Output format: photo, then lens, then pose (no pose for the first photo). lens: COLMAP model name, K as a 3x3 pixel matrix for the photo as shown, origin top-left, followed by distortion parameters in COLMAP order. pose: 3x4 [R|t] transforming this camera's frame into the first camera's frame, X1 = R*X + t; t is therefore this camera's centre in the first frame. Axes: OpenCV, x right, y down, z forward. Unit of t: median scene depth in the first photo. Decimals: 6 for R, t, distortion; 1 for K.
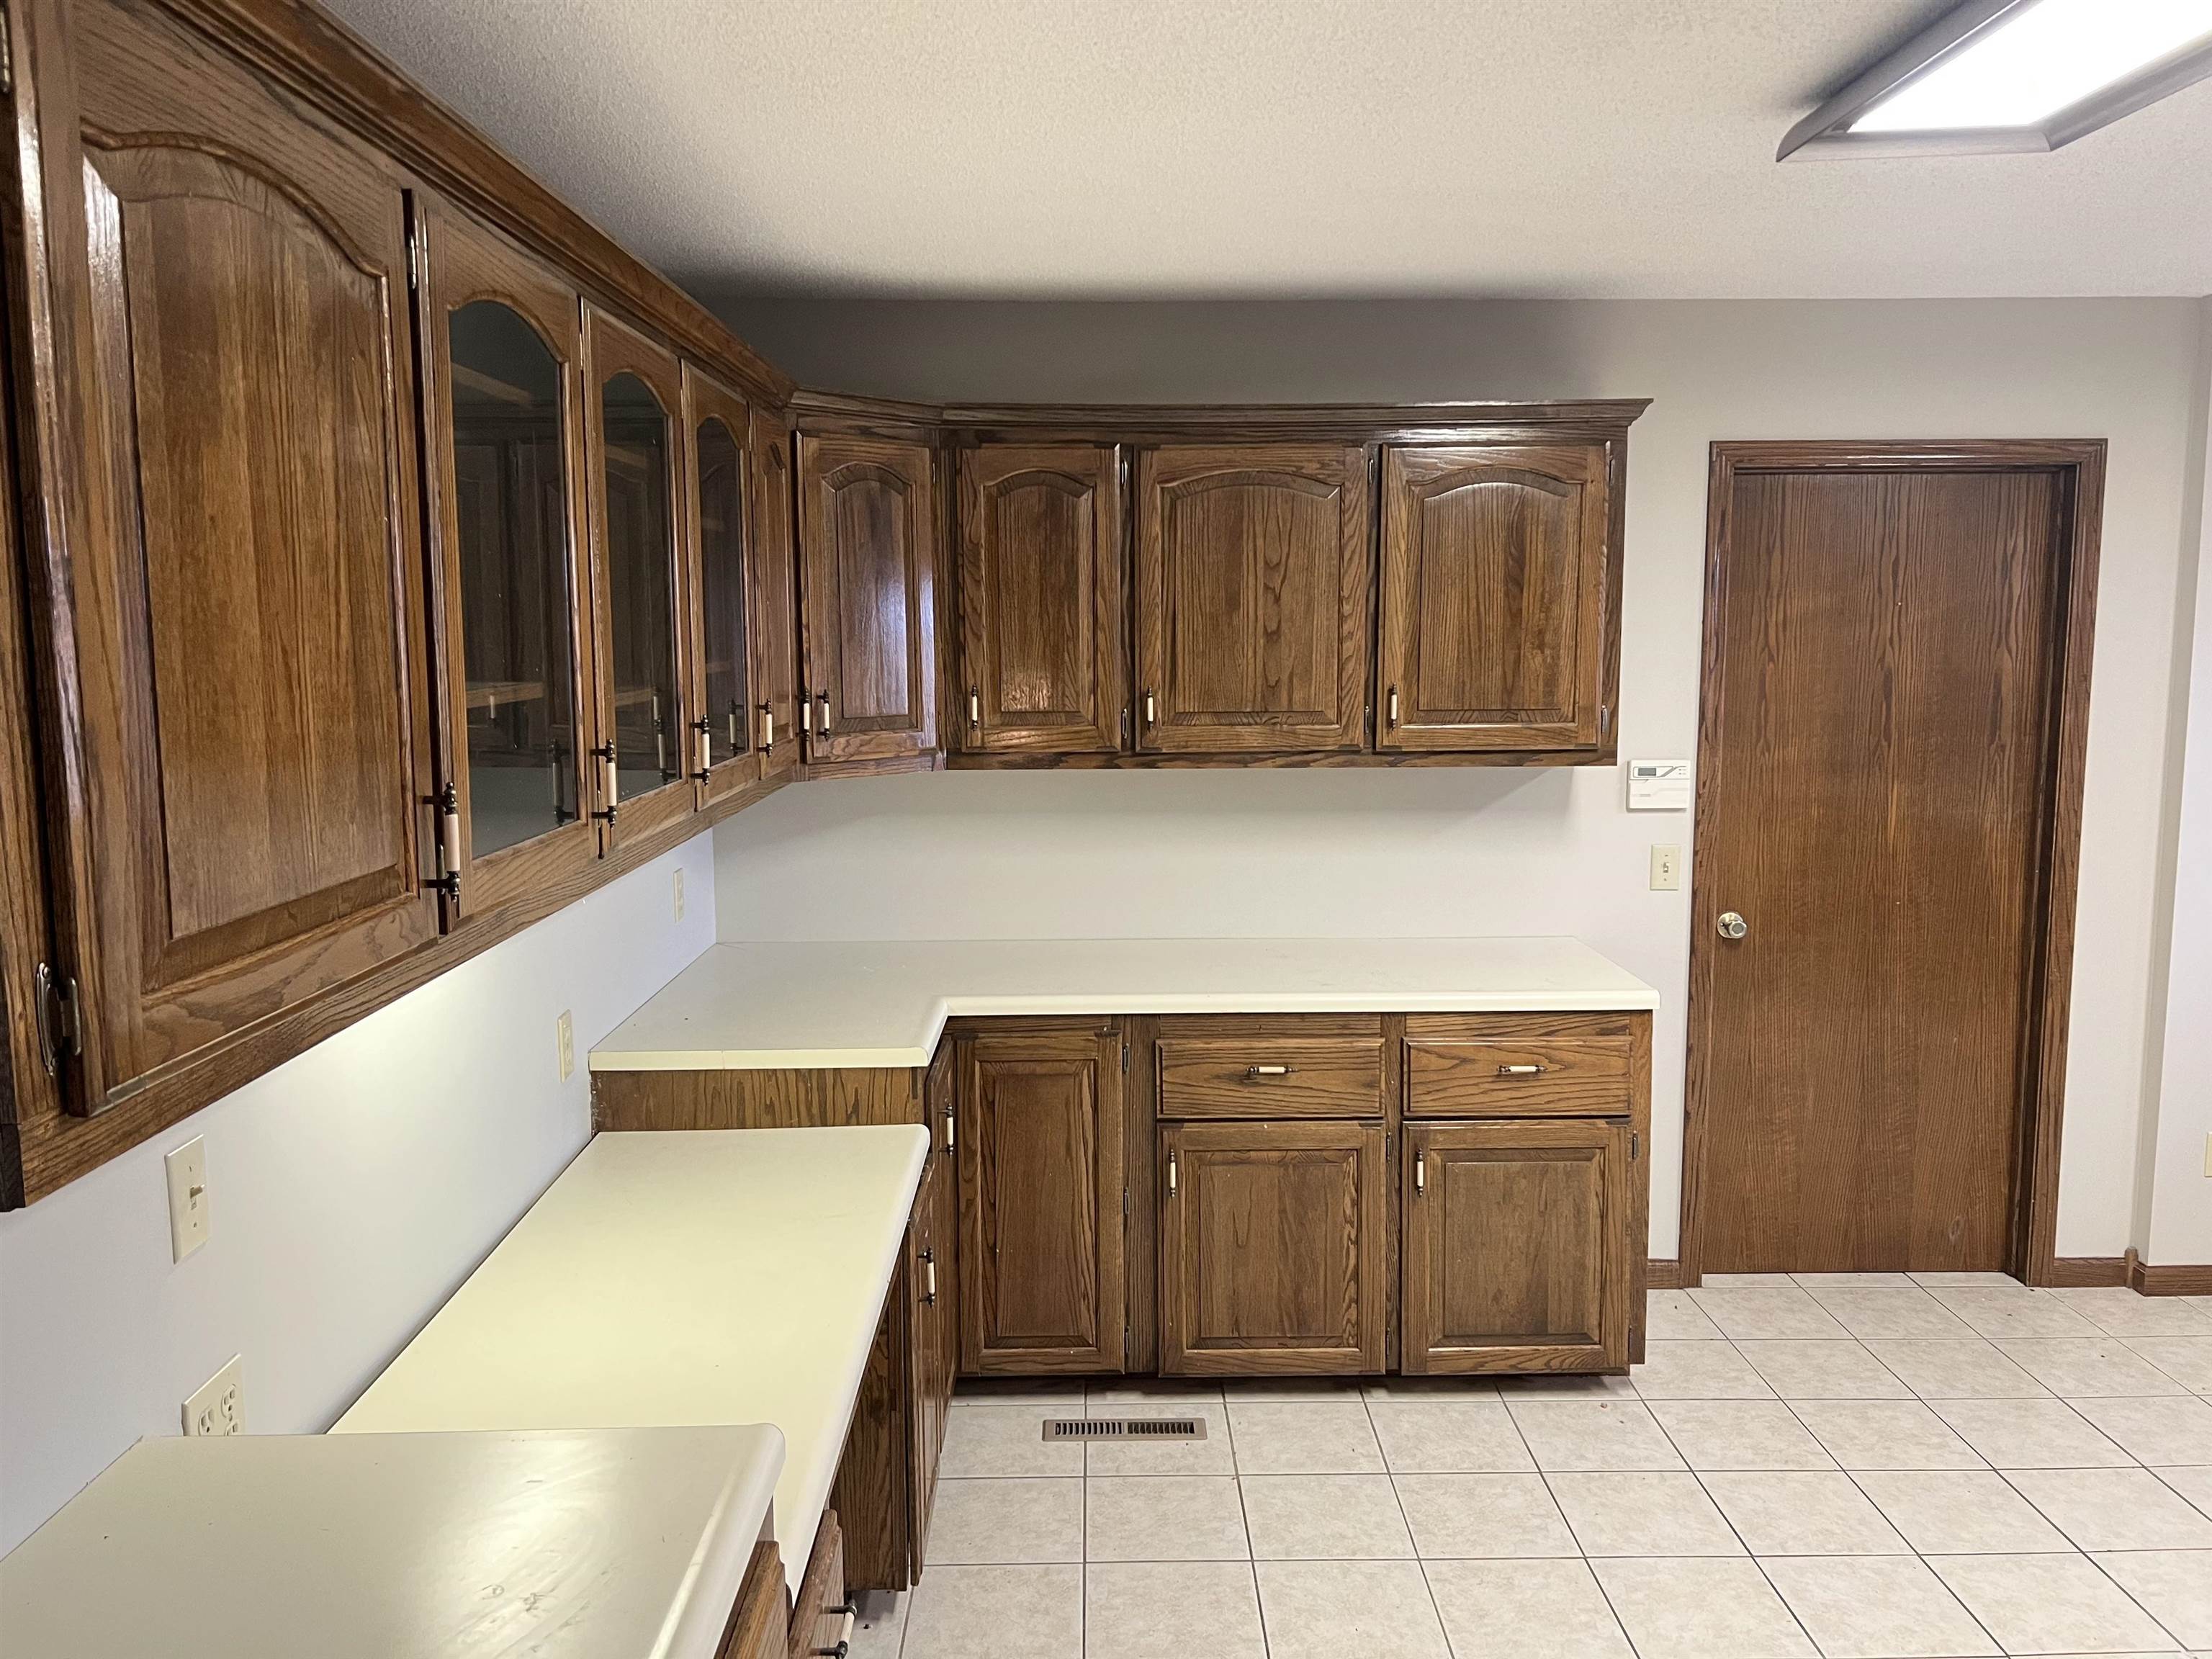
lens RADIAL K [[1693.2, 0, 1111.8], [0, 1693.2, 813.6], [0, 0, 1]] dist [0.077201, -0.075130]
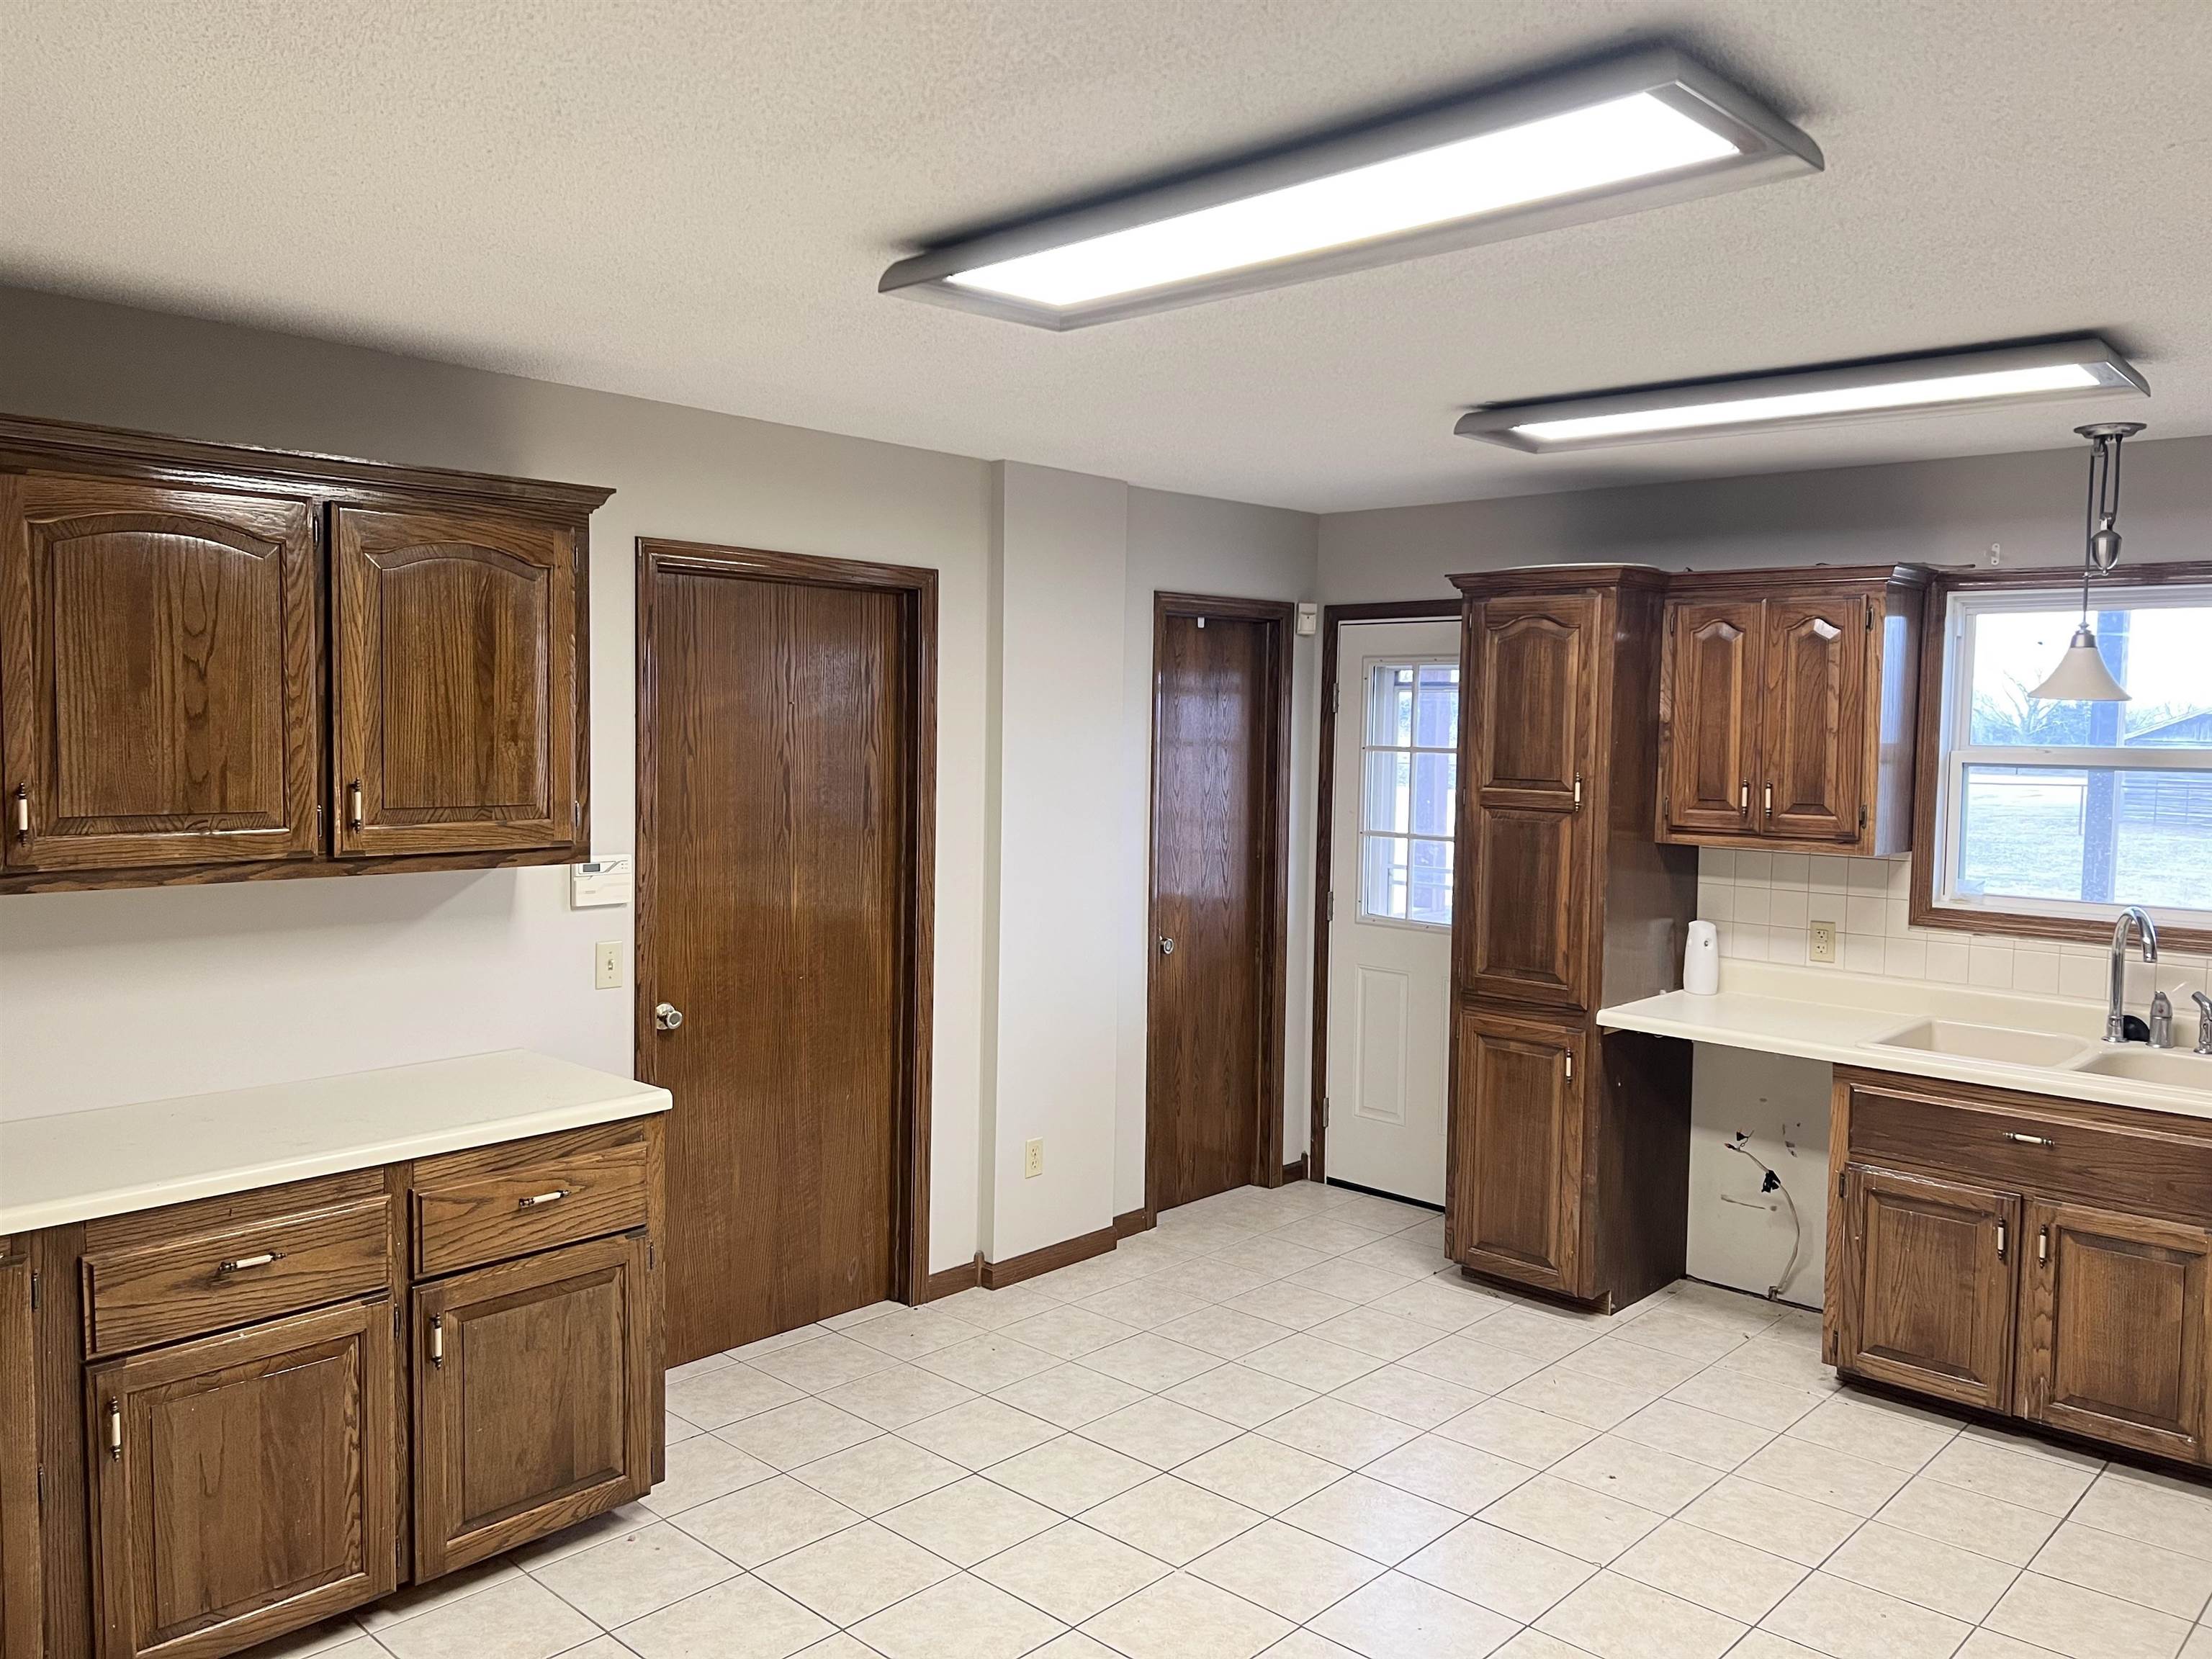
lens RADIAL K [[1693.2, 0, 1123.8], [0, 1693.2, 819.4], [0, 0, 1]] dist [0.077201, -0.075130]
pose [[0.682737, -0.026046, 0.730200, -0.202651], [0.060609, 0.997939, -0.021074, -0.014292], [-0.728146, 0.058645, 0.682908, 0.125834]]
